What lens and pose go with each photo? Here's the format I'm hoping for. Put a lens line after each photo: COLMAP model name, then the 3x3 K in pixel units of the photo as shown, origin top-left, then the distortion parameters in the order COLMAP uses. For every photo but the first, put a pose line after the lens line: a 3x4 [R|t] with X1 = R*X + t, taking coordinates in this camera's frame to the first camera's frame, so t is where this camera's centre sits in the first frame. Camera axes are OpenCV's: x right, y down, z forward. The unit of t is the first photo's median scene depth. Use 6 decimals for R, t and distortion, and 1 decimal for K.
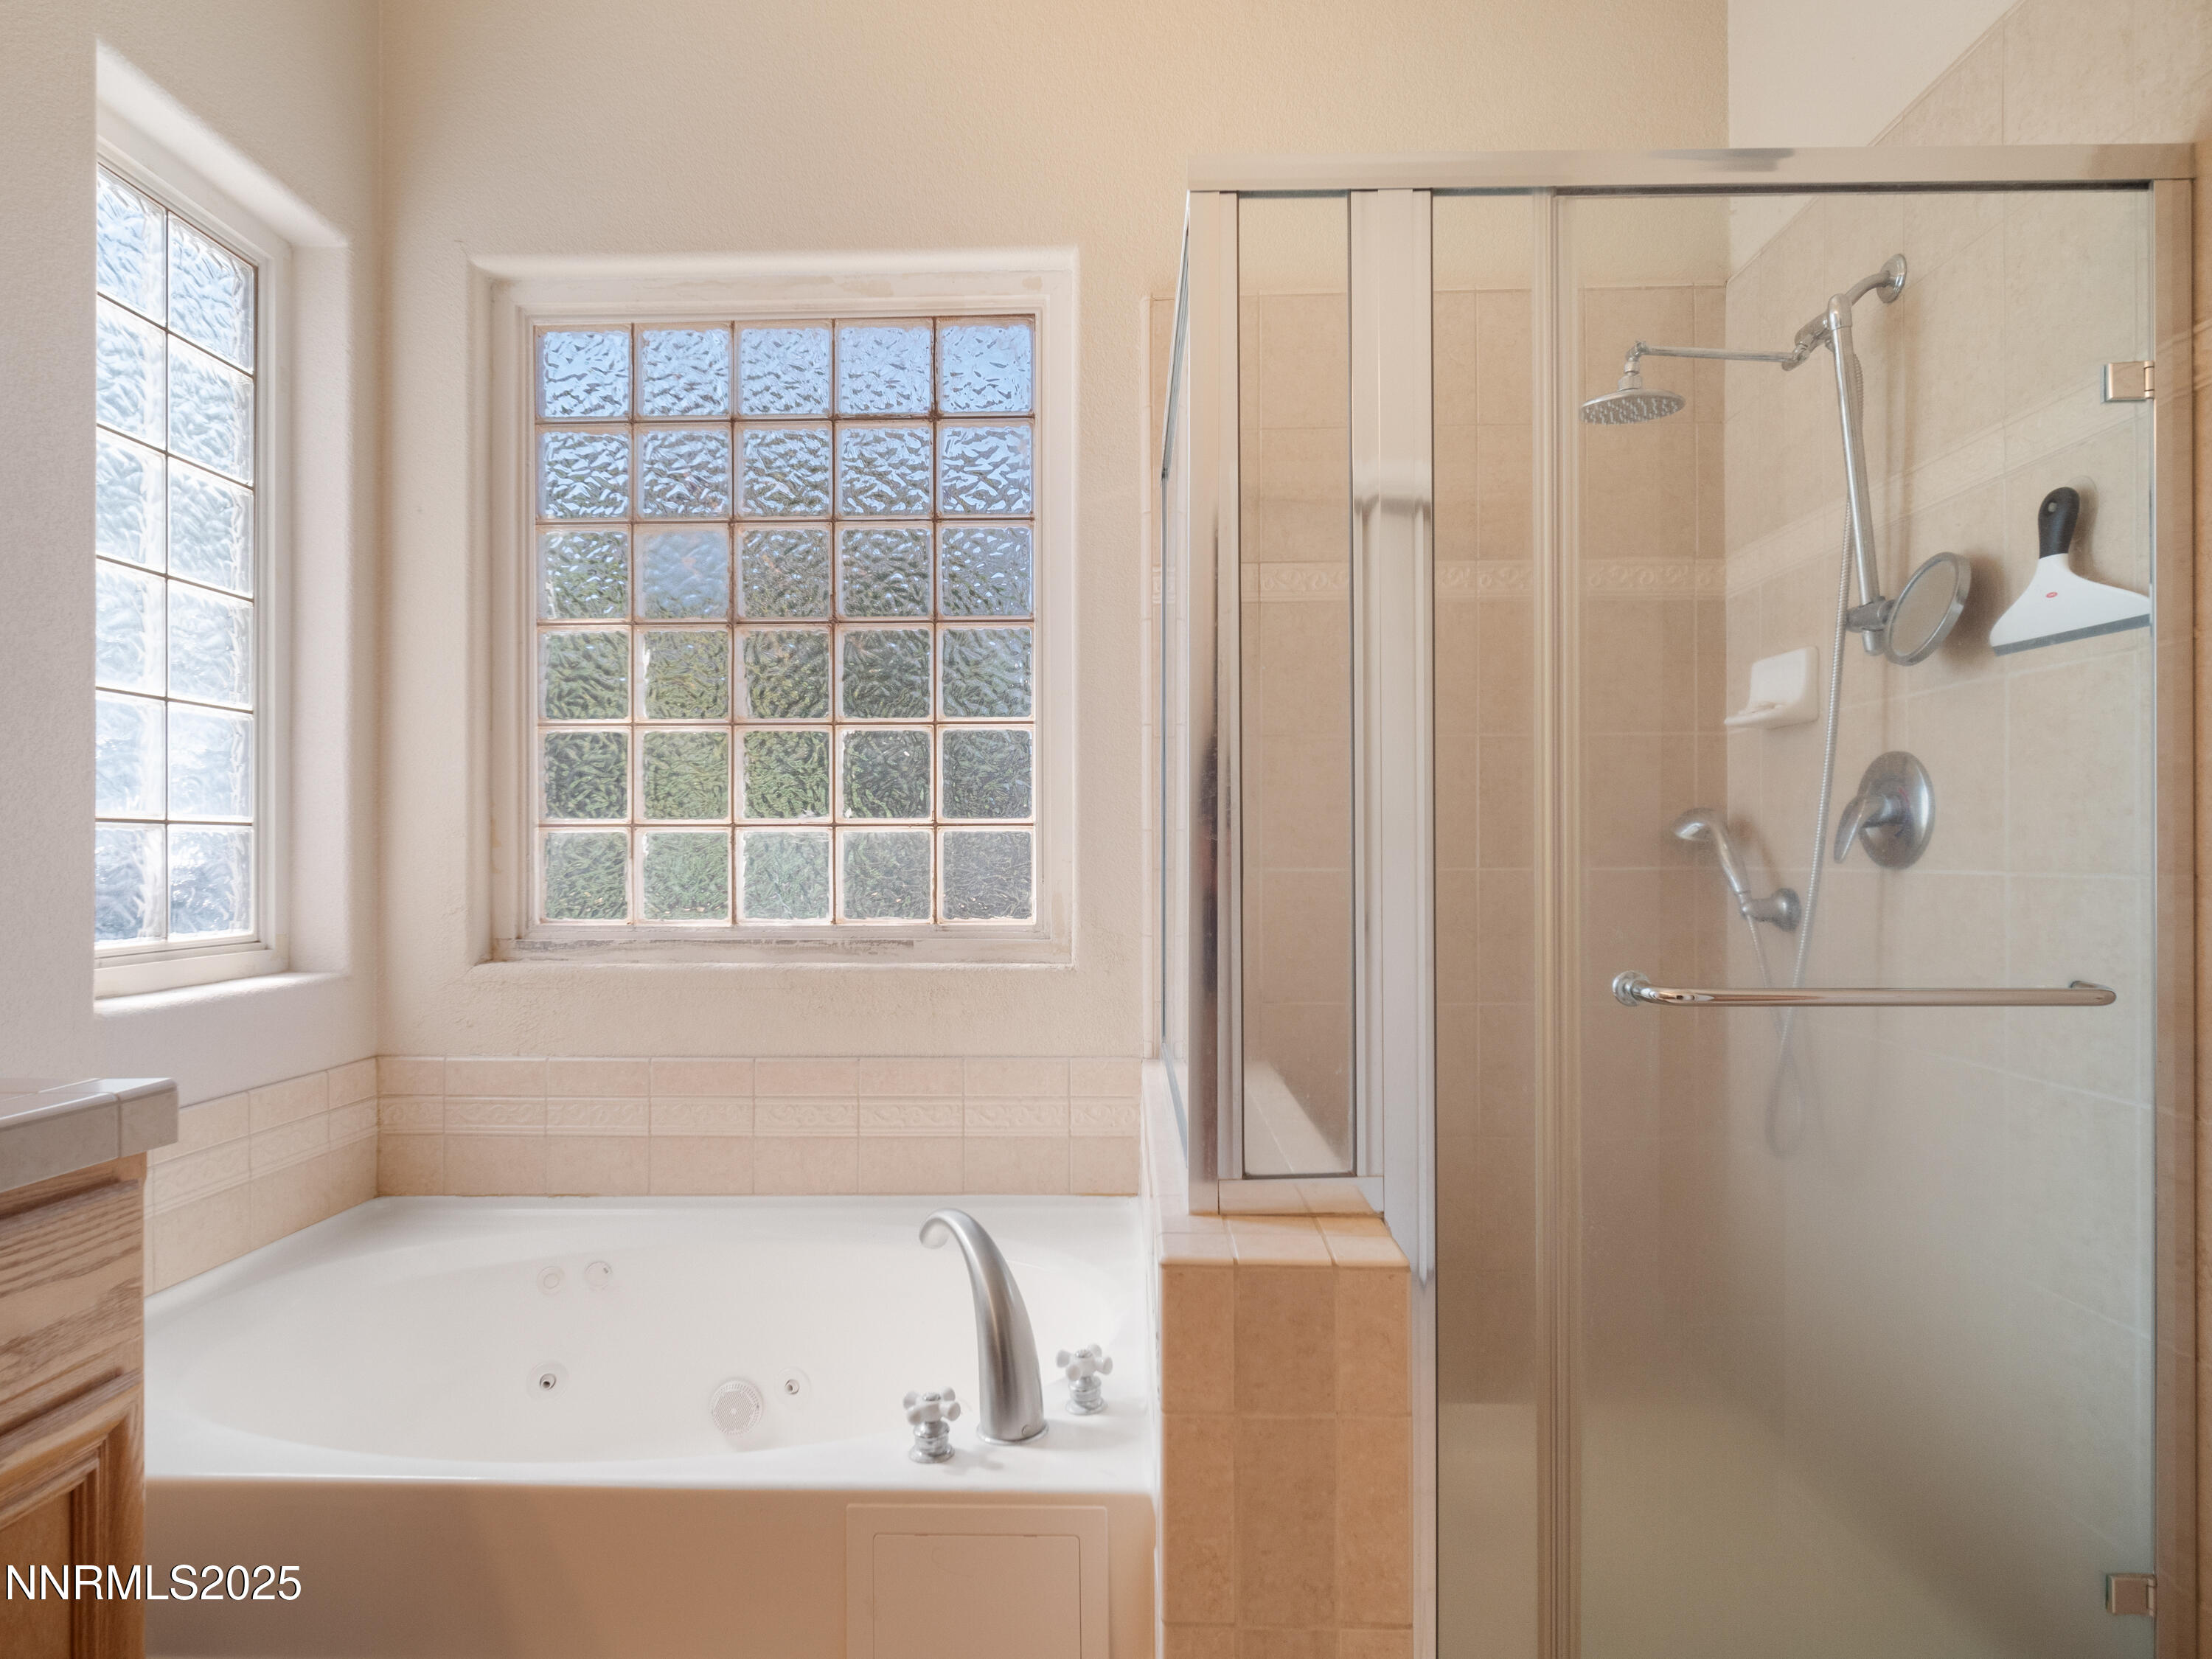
lens RADIAL K [[1217.1, 0, 1100.0], [0, 1217.1, 853.4], [0, 0, 1]] dist [-0.002653, -0.005149]
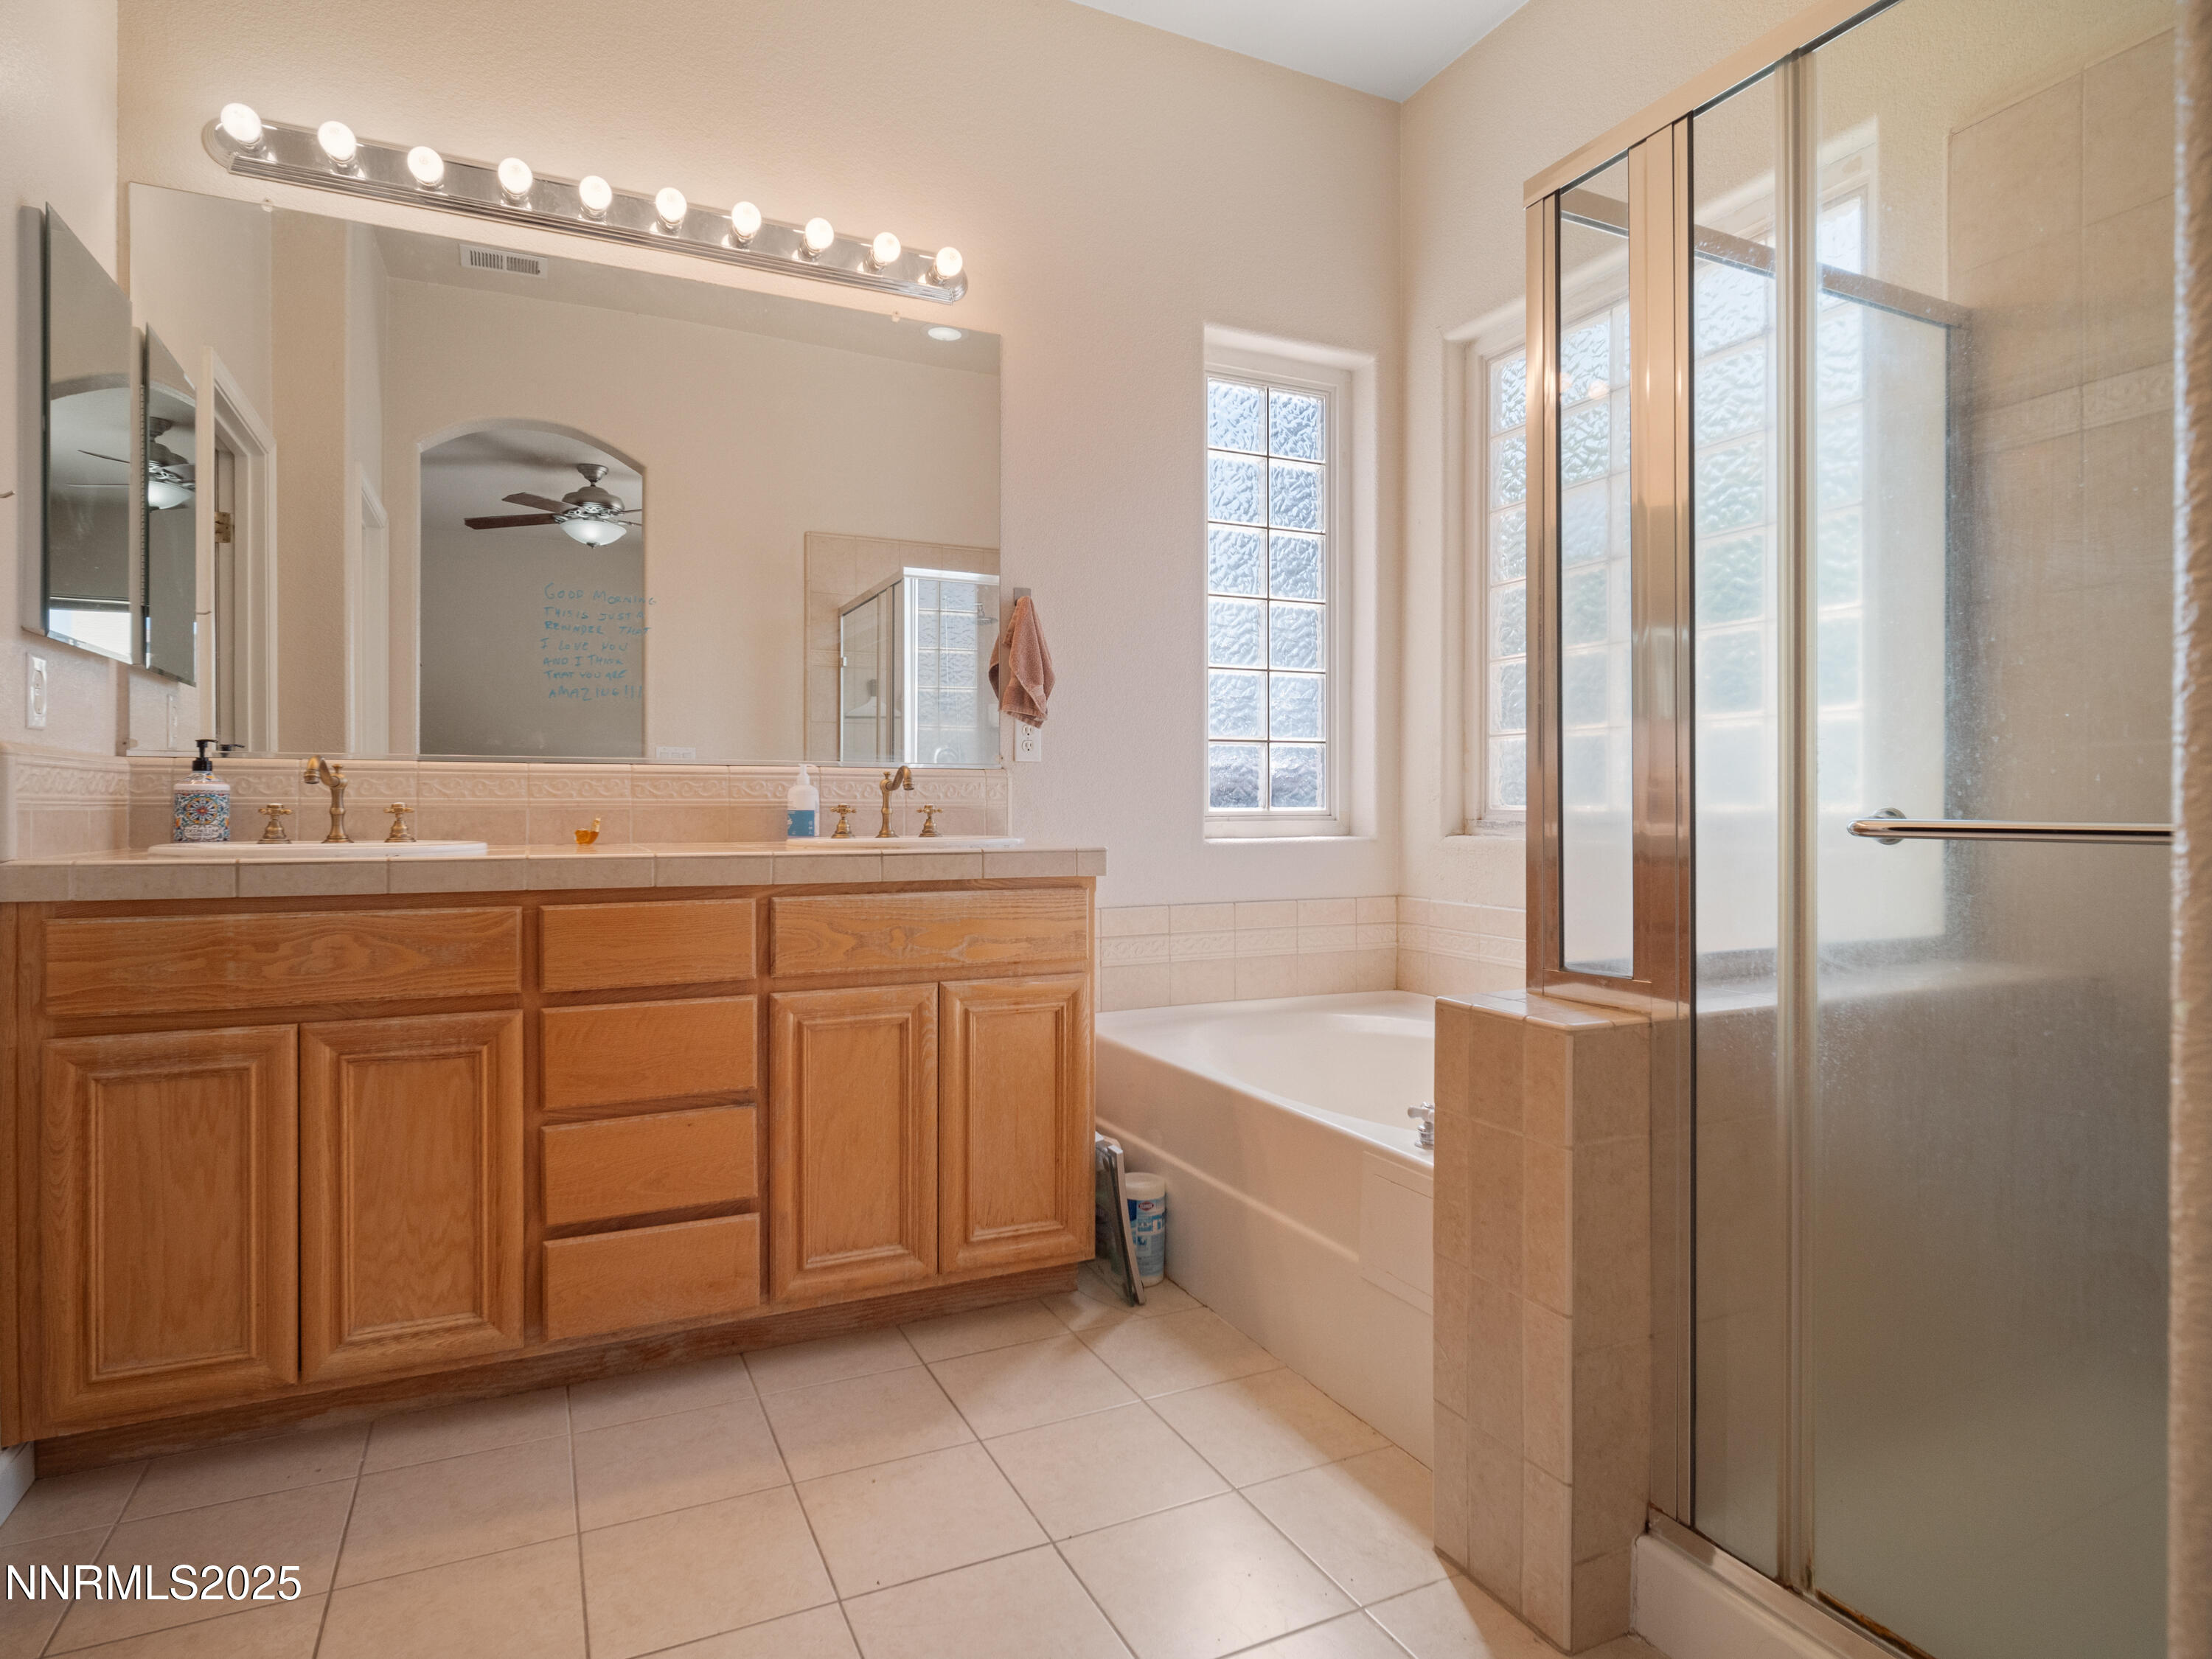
lens RADIAL K [[1217.1, 0, 1097.3], [0, 1217.1, 813.0], [0, 0, 1]] dist [-0.002653, -0.005149]
pose [[0.446815, 0.007344, -0.894596, 0.677057], [0.001804, 0.999957, 0.009110, 0.060098], [0.894625, -0.005684, 0.446782, 0.003695]]
